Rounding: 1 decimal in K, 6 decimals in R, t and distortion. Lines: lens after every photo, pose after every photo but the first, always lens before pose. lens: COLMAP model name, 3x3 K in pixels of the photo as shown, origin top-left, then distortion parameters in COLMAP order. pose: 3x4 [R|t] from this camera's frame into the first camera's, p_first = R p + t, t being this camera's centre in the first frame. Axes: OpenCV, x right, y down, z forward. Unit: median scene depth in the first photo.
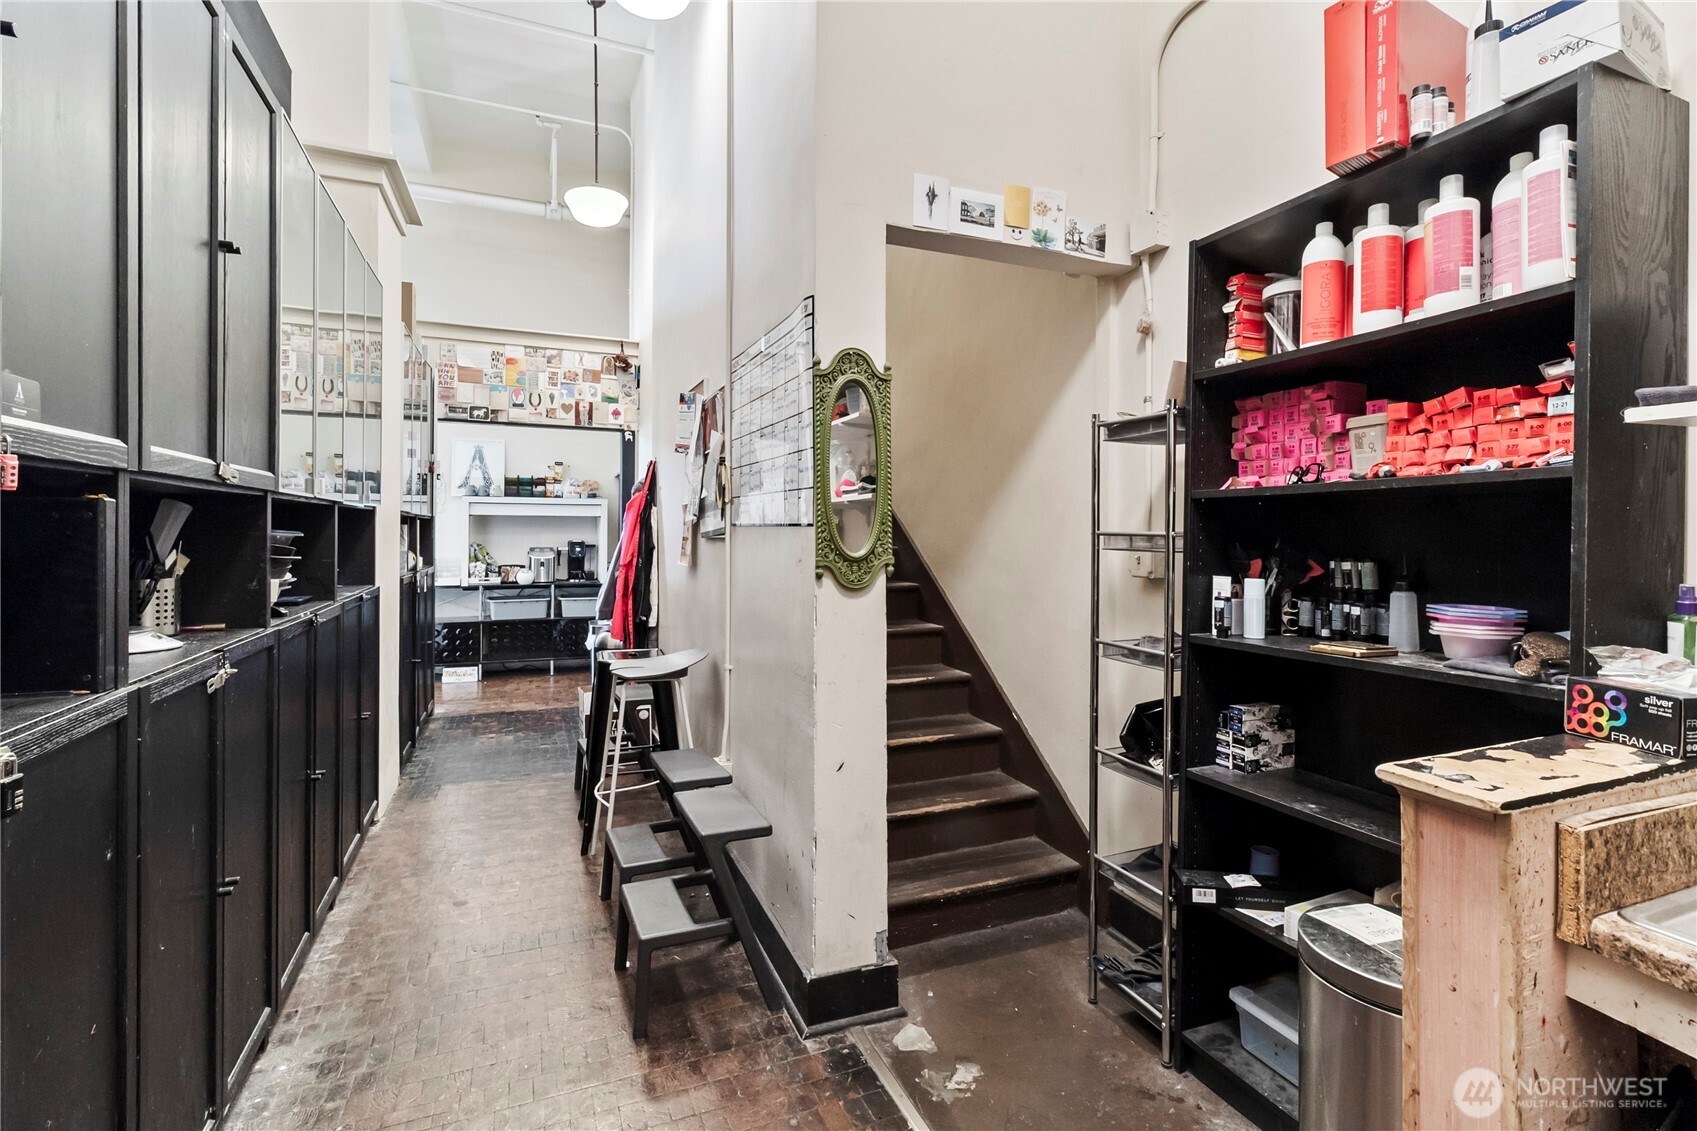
lens RADIAL K [[790.3, 0, 852.6], [0, 790.3, 546.2], [0, 0, 1]] dist [-0.000130, -0.000551]
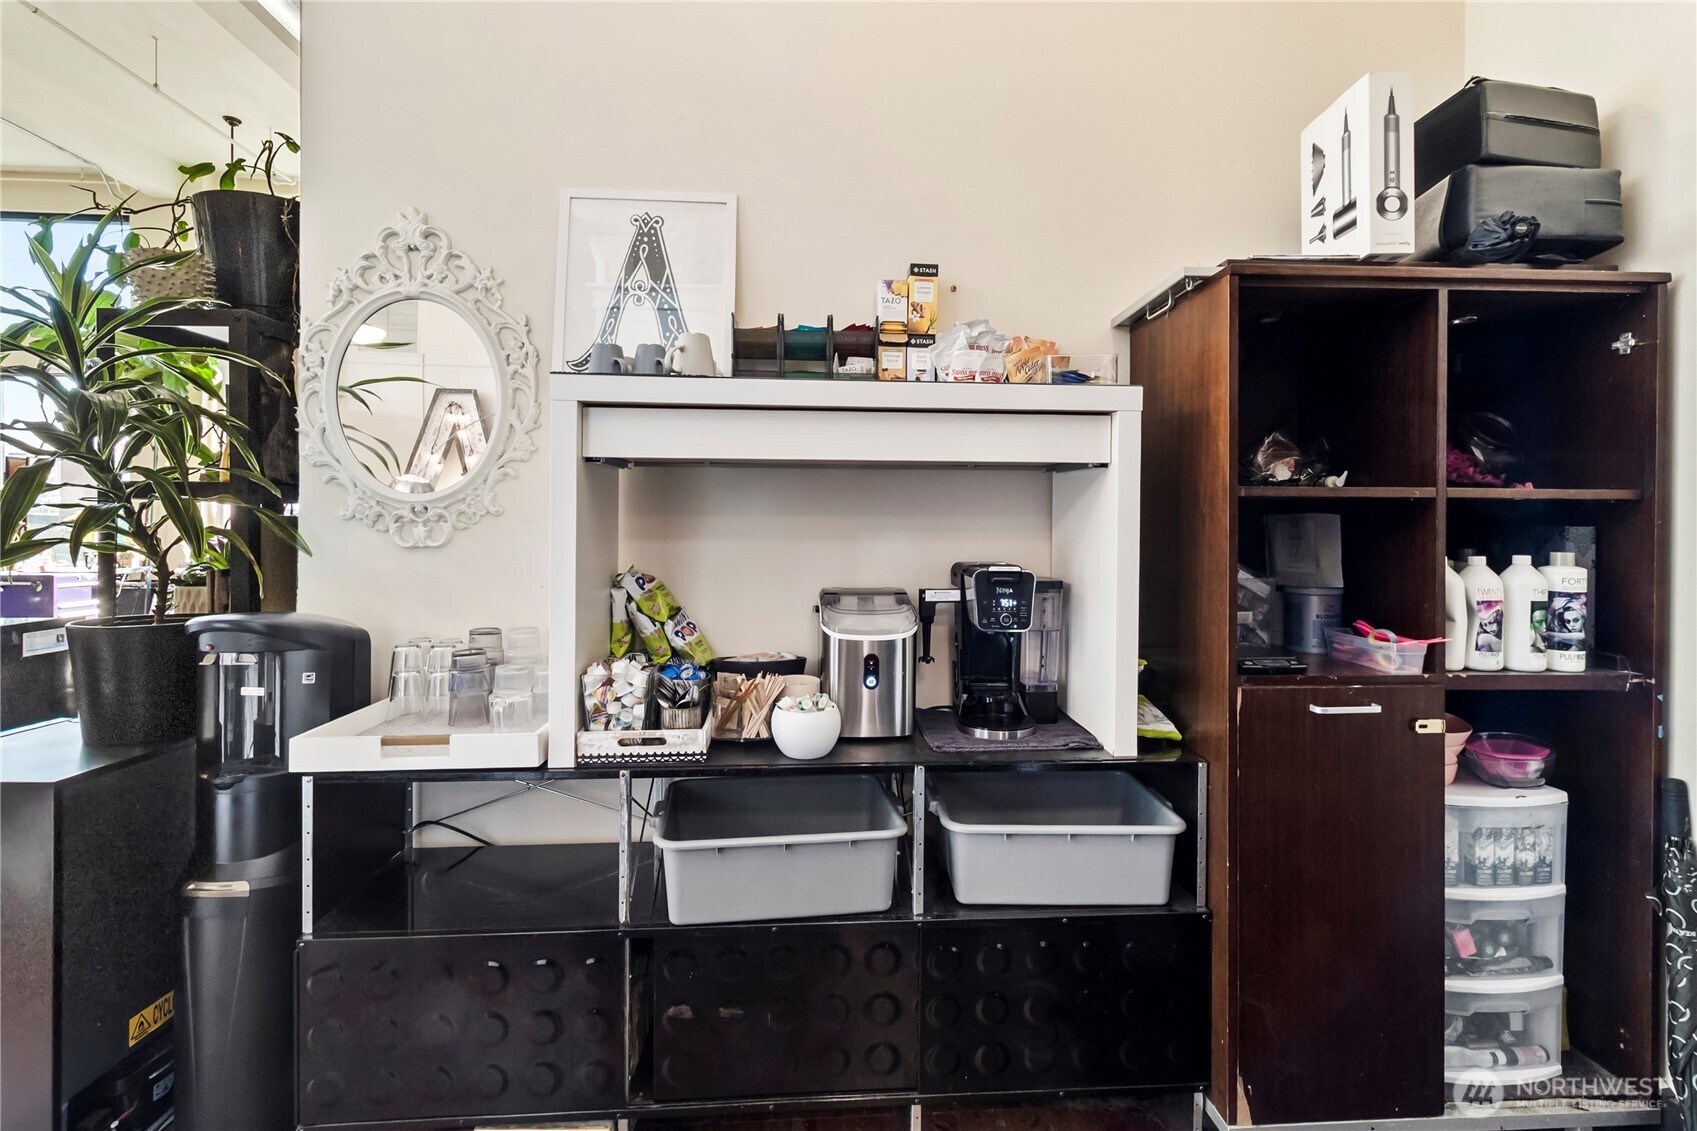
lens RADIAL K [[798.1, 0, 847.7], [0, 798.1, 535.6], [0, 0, 1]] dist [0.008185, 0.000160]
pose [[0.945550, 0.002244, -0.325468, -0.322157], [-0.002049, 0.999997, 0.000942, -0.017052], [0.325469, -0.000223, 0.945553, 0.772001]]
